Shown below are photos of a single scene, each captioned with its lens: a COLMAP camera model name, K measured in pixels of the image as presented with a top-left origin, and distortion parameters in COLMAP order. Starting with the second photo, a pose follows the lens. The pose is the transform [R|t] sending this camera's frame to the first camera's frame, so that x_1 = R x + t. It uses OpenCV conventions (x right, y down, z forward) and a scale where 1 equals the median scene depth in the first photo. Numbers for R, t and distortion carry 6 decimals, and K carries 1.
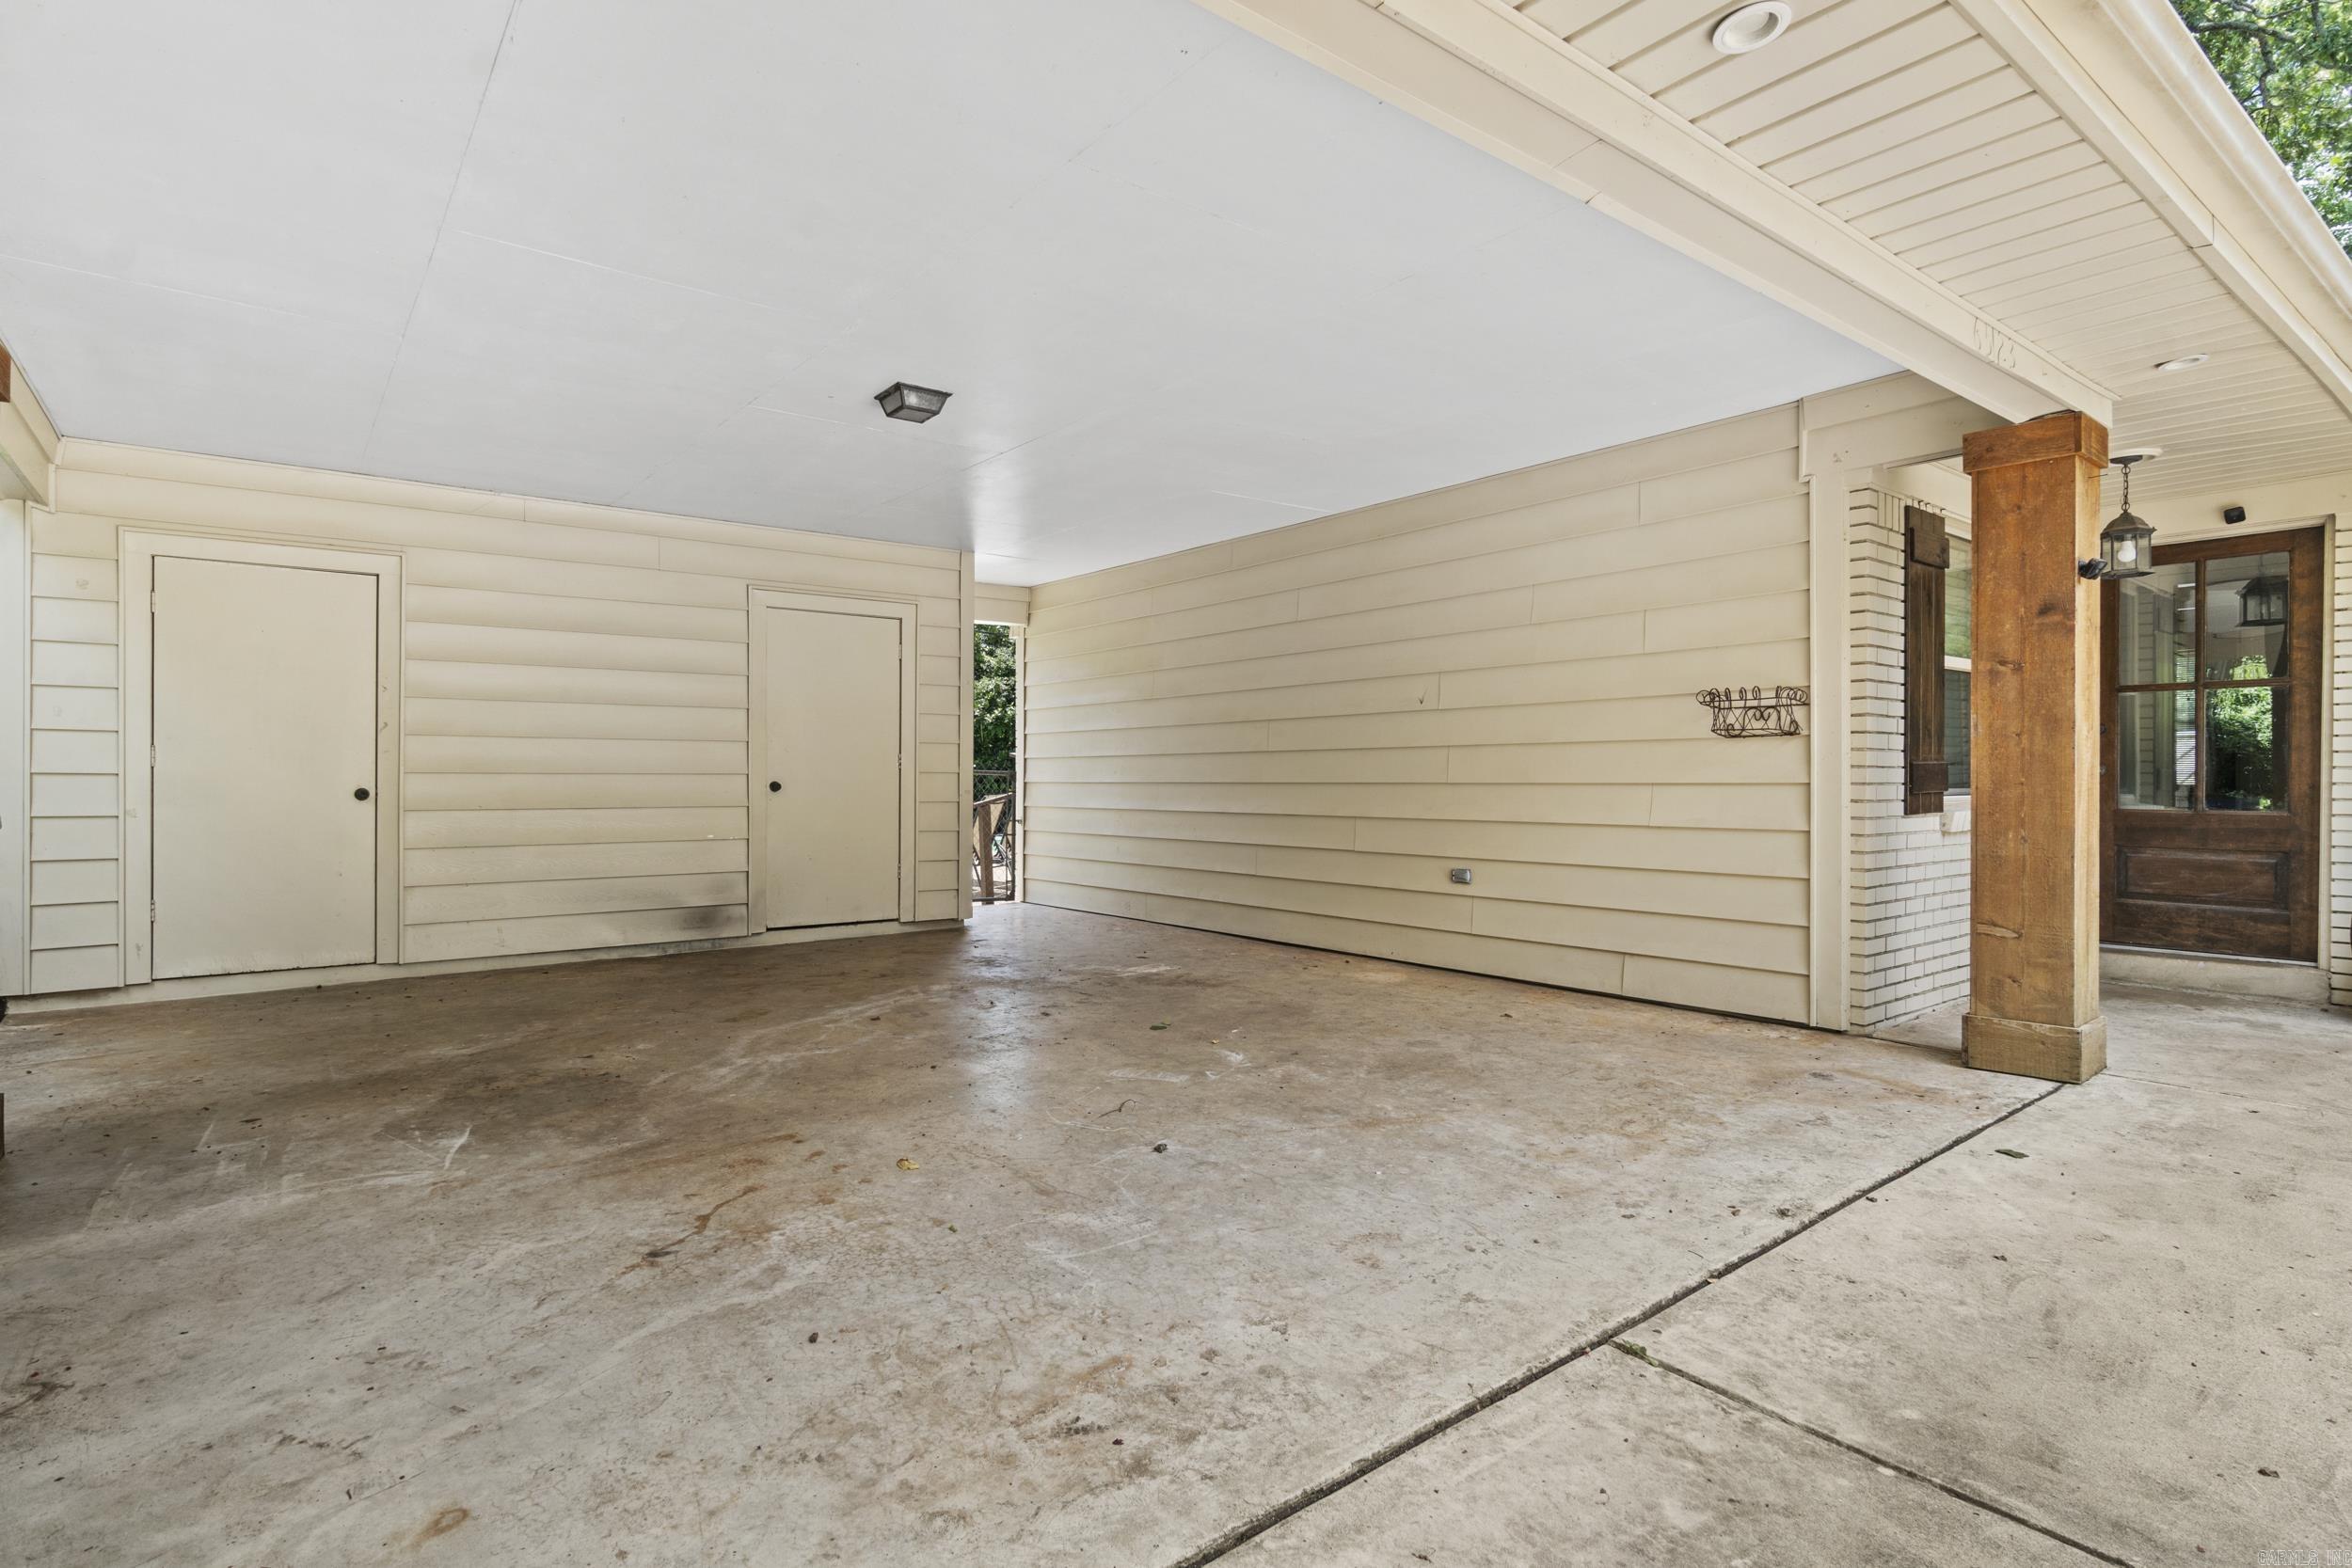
lens RADIAL K [[1185.4, 0, 1161.5], [0, 1185.4, 779.0], [0, 0, 1]] dist [-0.010639, -0.000702]
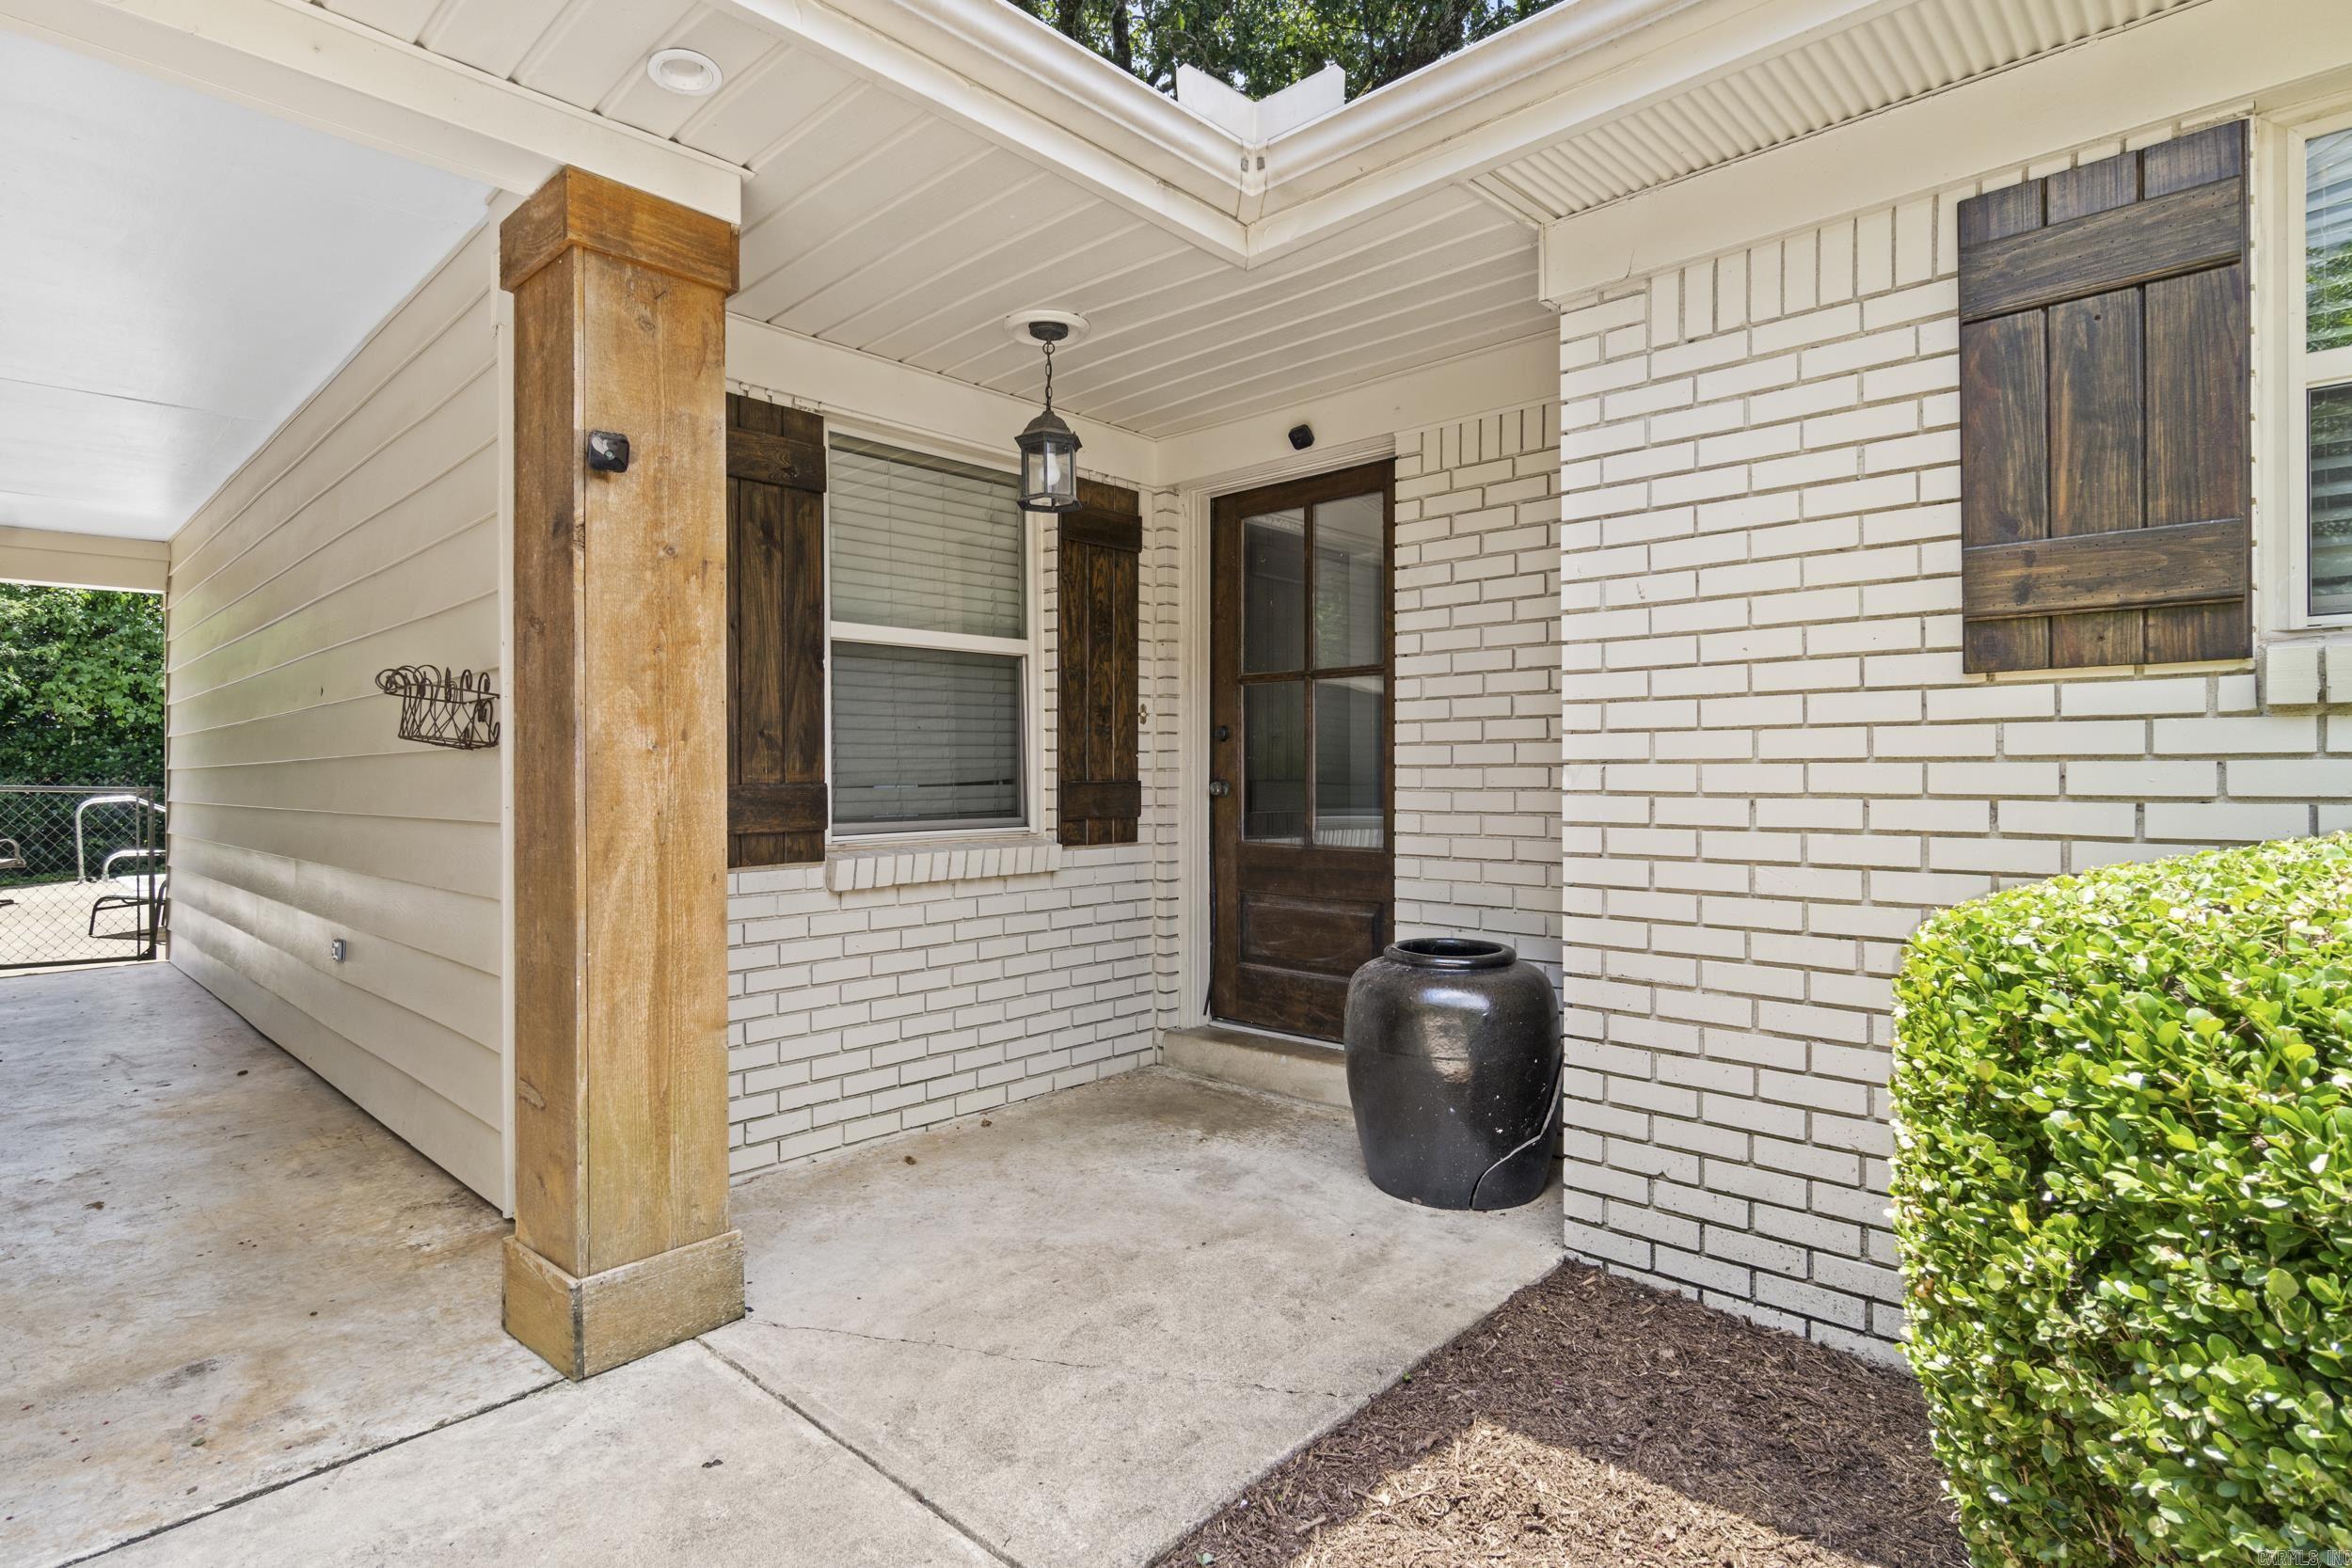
lens RADIAL K [[1185.4, 0, 1161.5], [0, 1185.4, 779.0], [0, 0, 1]] dist [-0.010639, -0.000702]
pose [[0.988109, -0.006707, 0.153606, 0.710528], [0.006594, 0.999977, 0.001242, -0.016430], [-0.153611, -0.000214, 0.988131, 0.296895]]
